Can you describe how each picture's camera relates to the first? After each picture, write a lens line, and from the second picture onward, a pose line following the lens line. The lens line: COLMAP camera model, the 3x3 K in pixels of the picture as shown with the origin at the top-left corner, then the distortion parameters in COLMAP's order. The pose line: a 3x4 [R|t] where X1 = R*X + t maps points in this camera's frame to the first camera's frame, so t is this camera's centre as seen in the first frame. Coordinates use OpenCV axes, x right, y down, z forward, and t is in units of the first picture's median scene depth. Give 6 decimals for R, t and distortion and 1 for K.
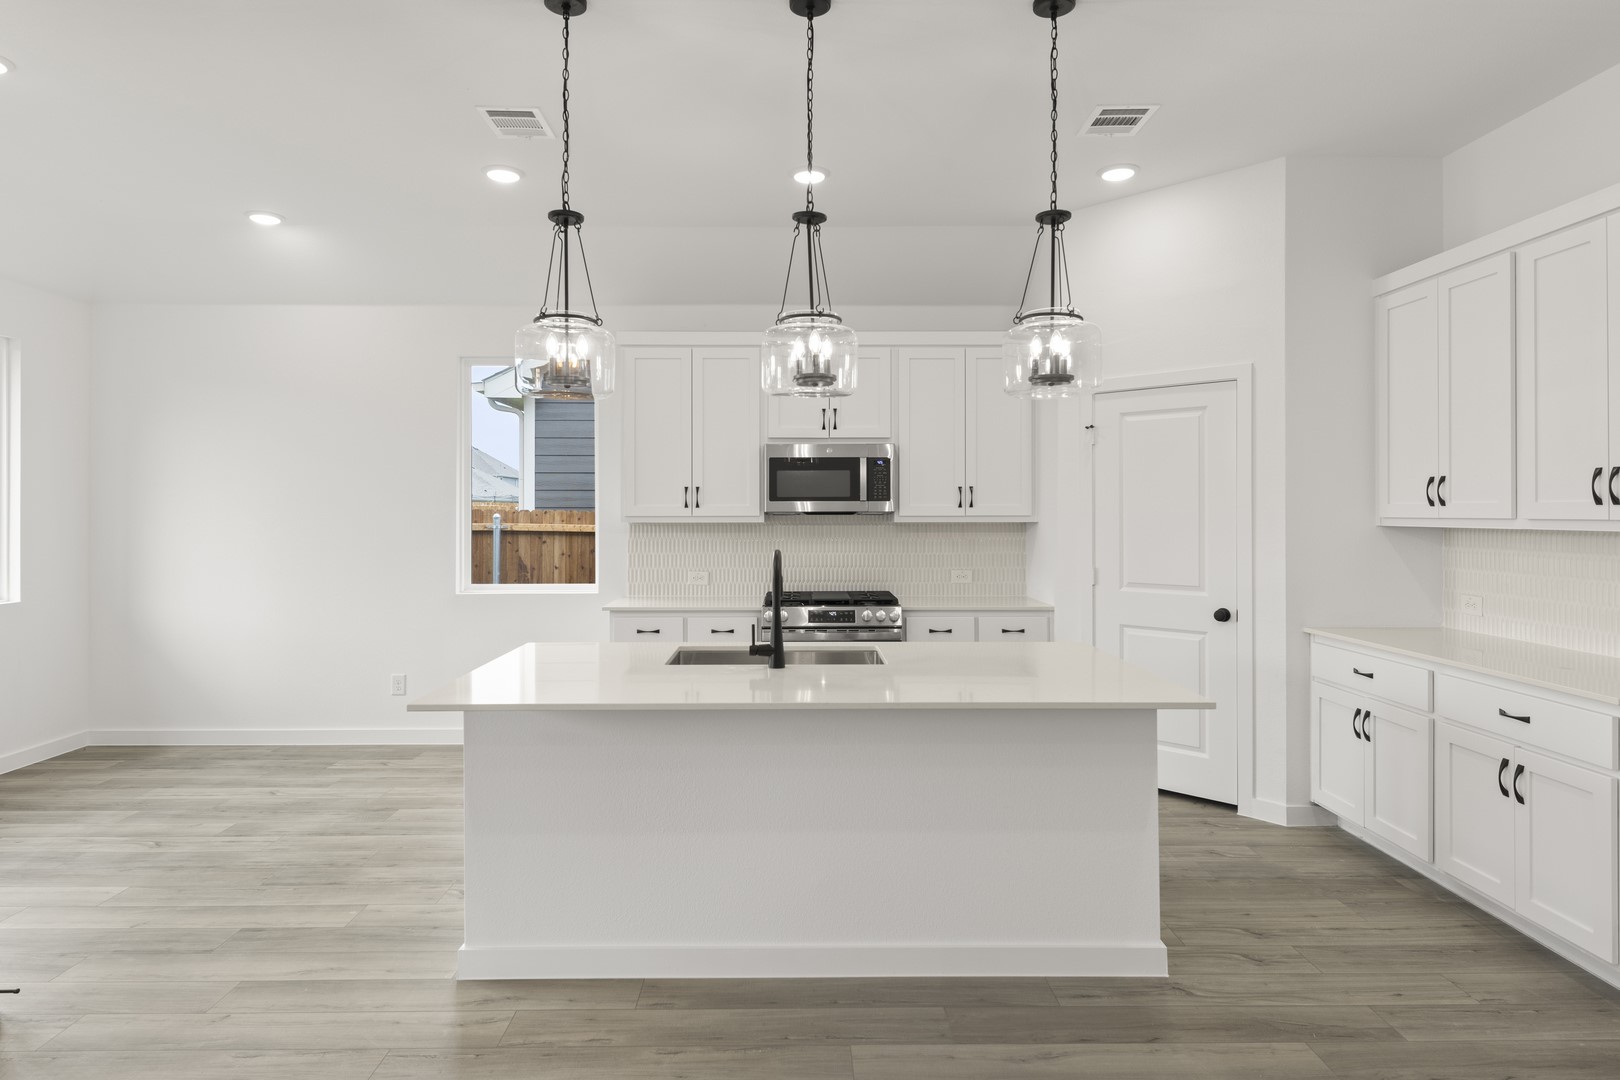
lens RADIAL K [[898.6, 0, 802.0], [0, 898.6, 498.5], [0, 0, 1]] dist [0.009898, -0.009151]
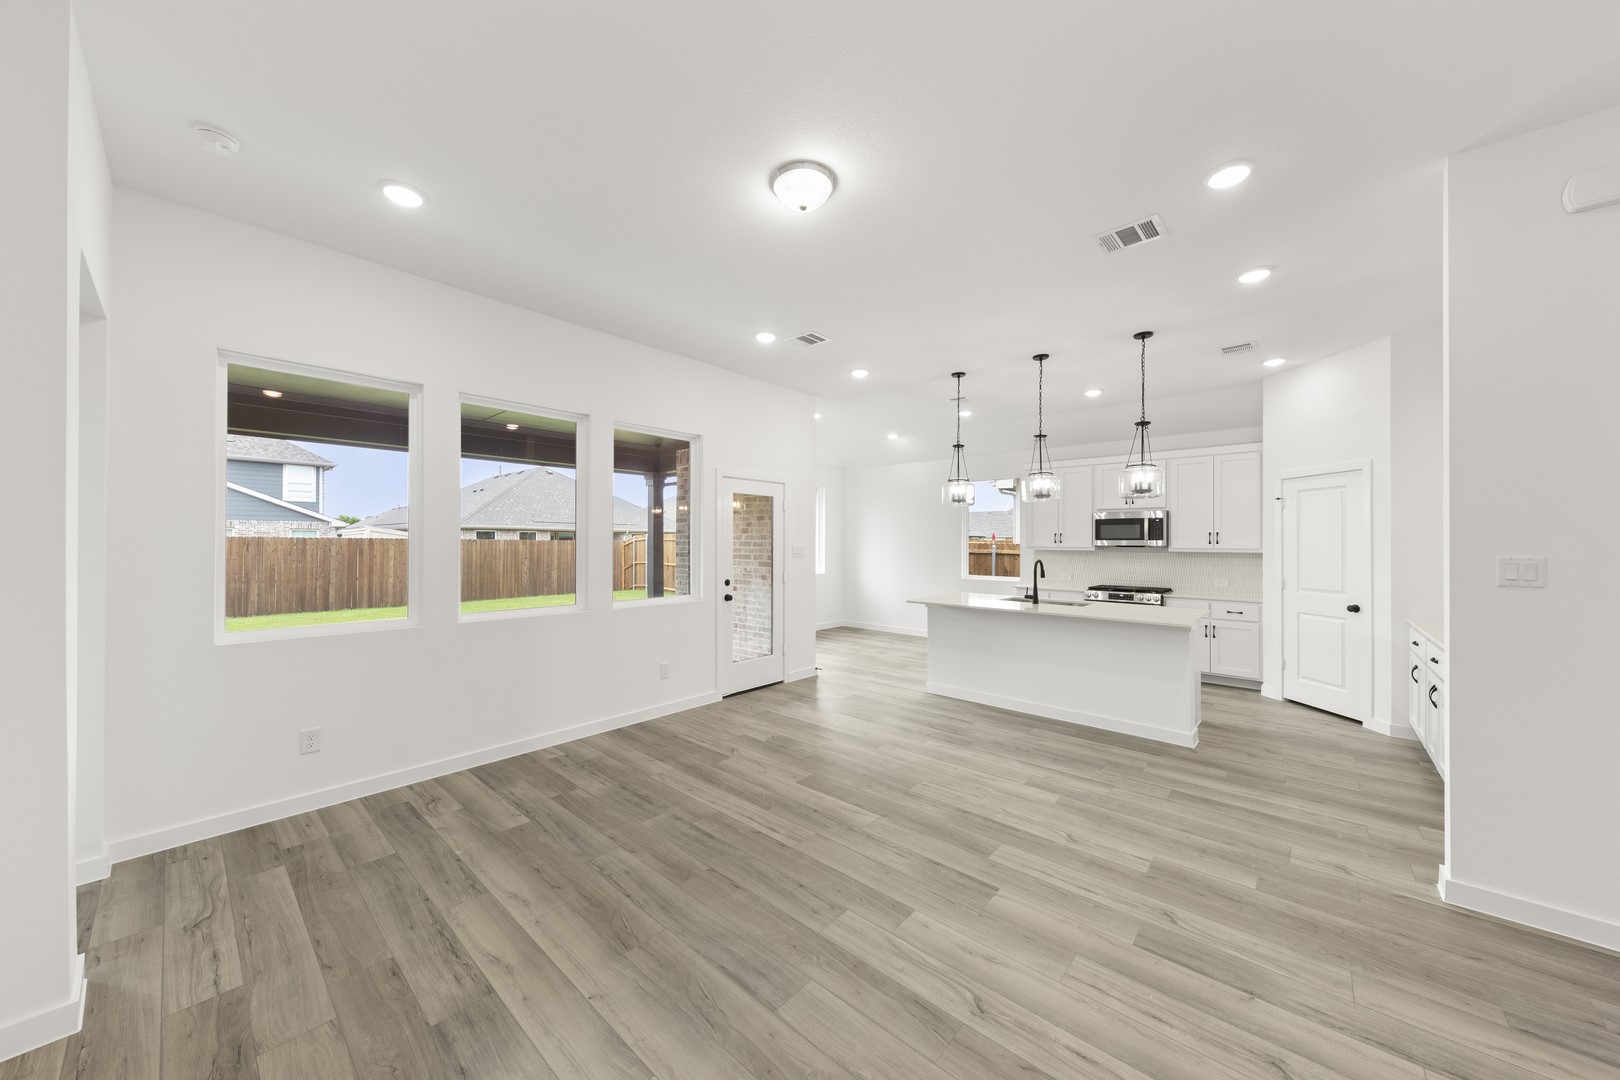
lens RADIAL K [[560.3, 0, 826.6], [0, 560.3, 515.8], [0, 0, 1]] dist [0.006217, -0.001770]
pose [[0.750061, -0.026400, -0.660842, 0.500512], [0.002575, 0.999312, -0.036999, -0.009737], [0.661364, 0.026049, 0.749613, -0.536932]]
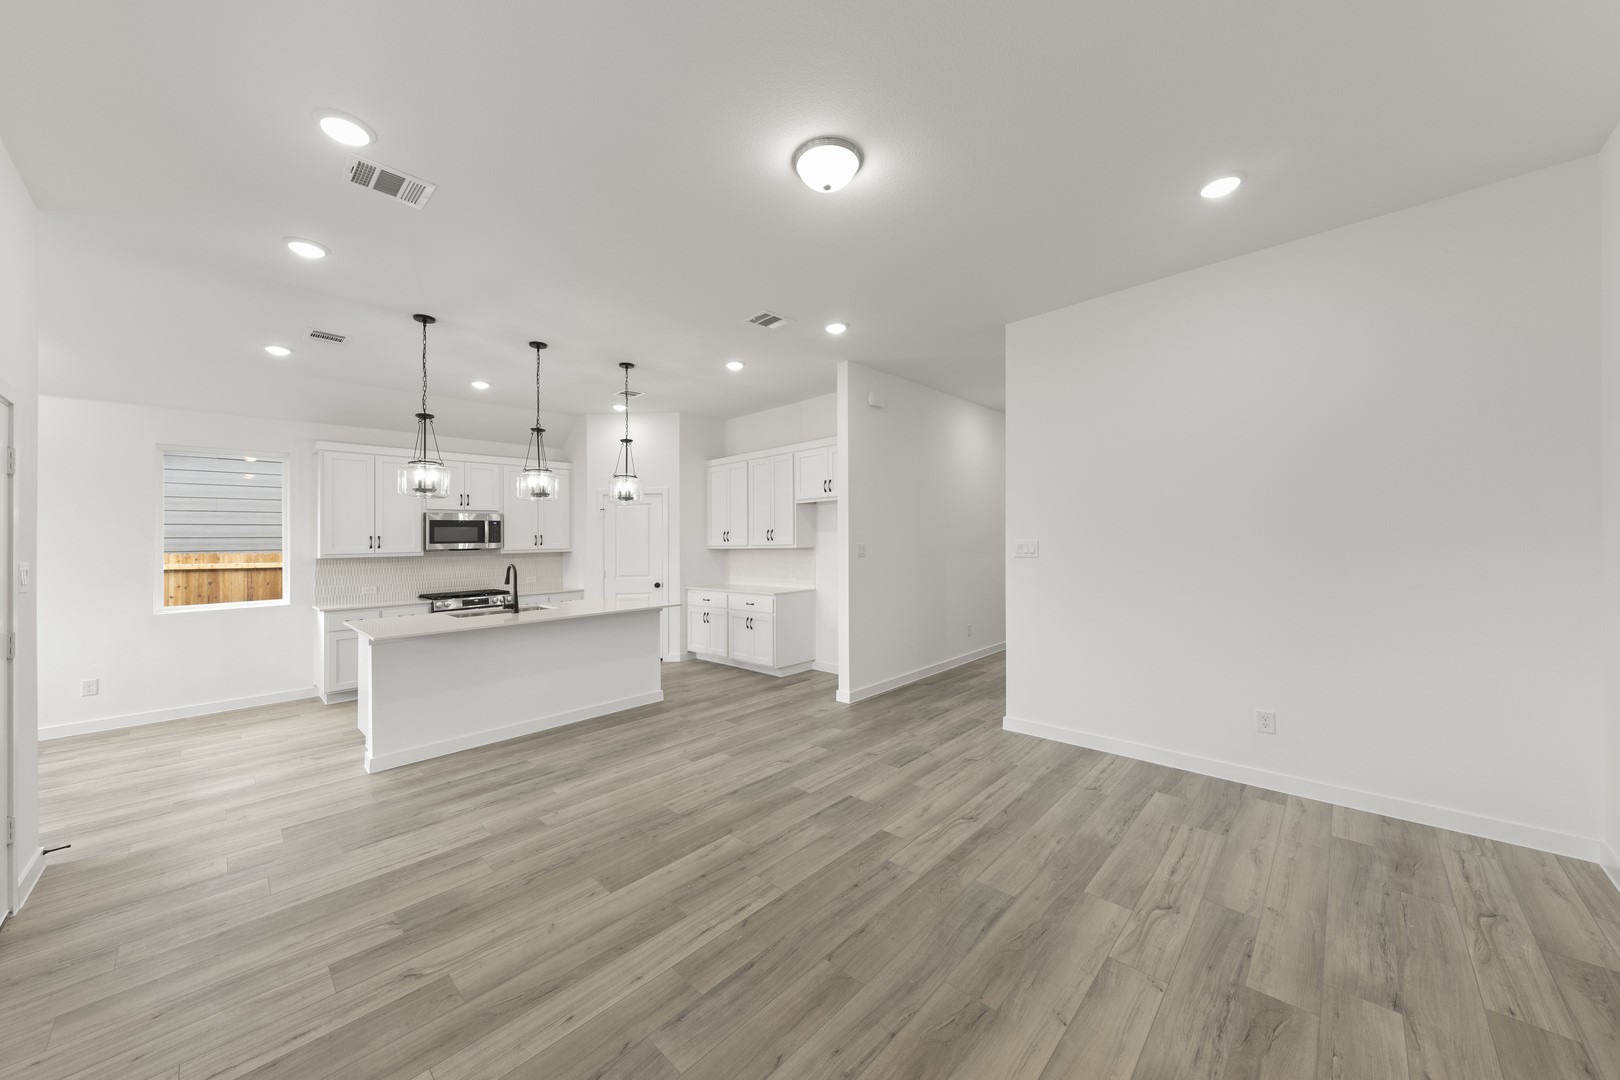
lens RADIAL K [[560.3, 0, 791.3], [0, 560.3, 539.3], [0, 0, 1]] dist [0.006217, -0.001770]
pose [[0.708698, -0.011503, 0.705418, -0.449054], [0.009851, 0.999931, 0.006409, -0.008520], [-0.705443, 0.002407, 0.708762, -0.464617]]
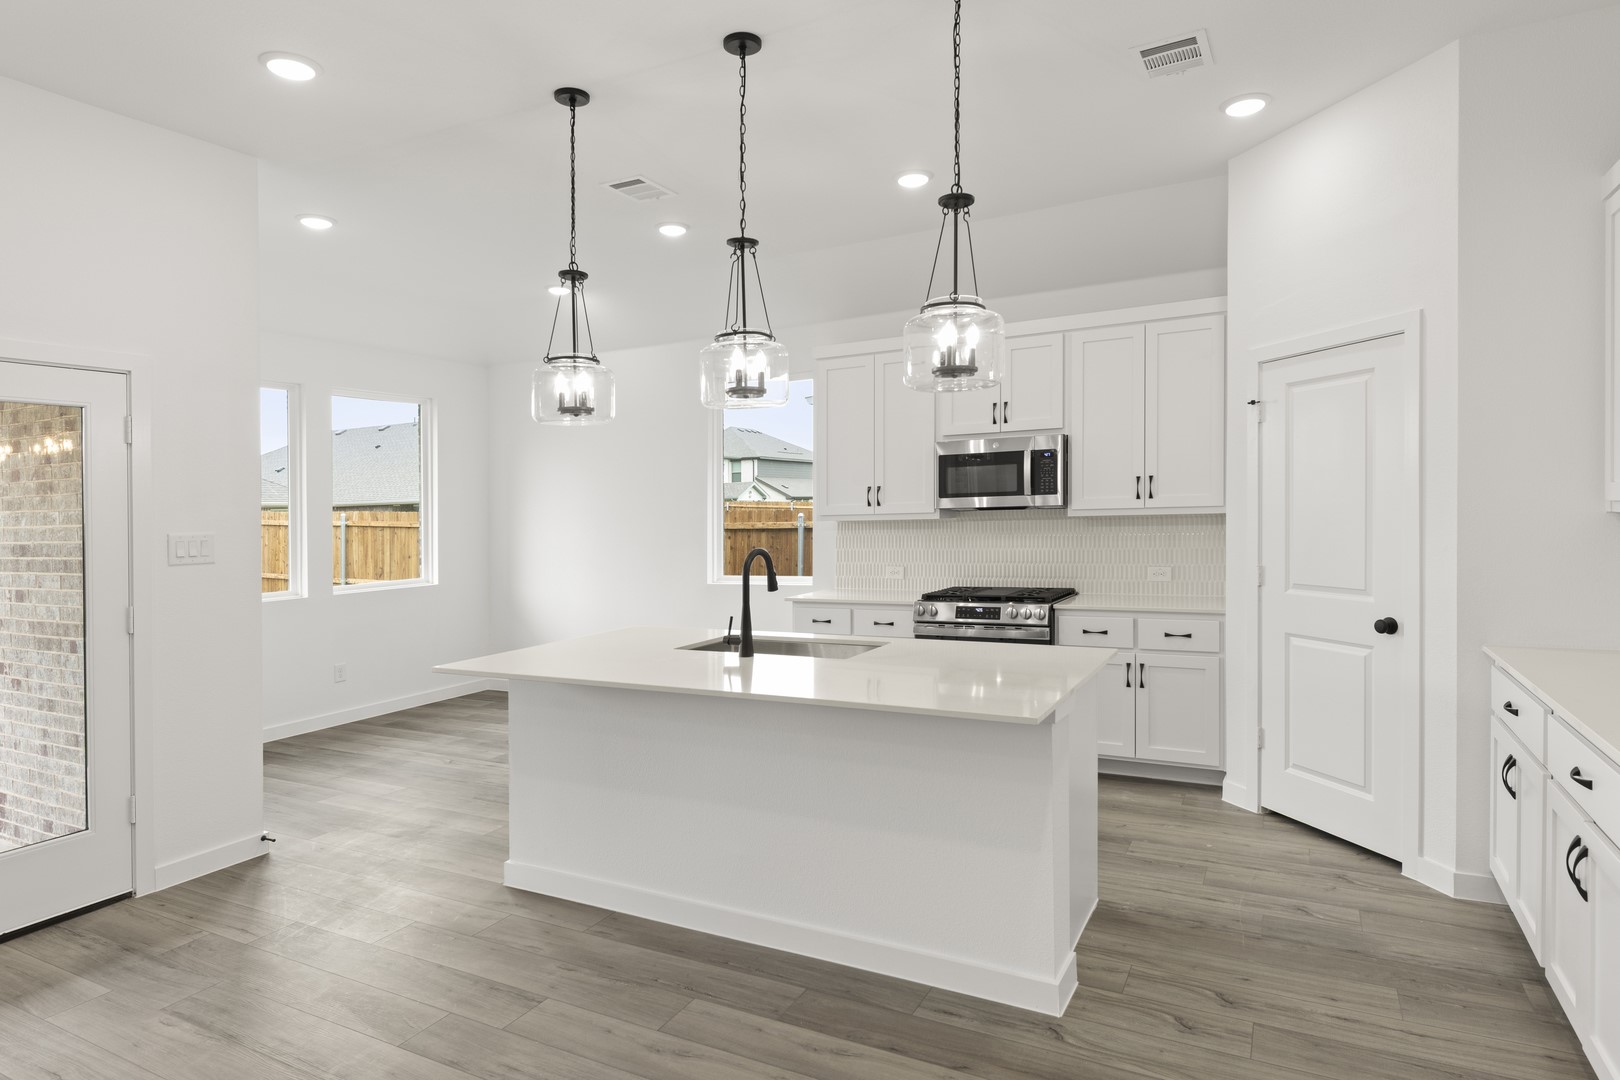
lens RADIAL K [[898.6, 0, 853.9], [0, 898.6, 494.6], [0, 0, 1]] dist [0.009898, -0.009151]
pose [[0.885975, -0.029933, -0.462767, 0.493179], [0.032031, 0.999481, -0.003325, -0.000358], [0.462626, -0.011877, 0.886474, 0.077004]]
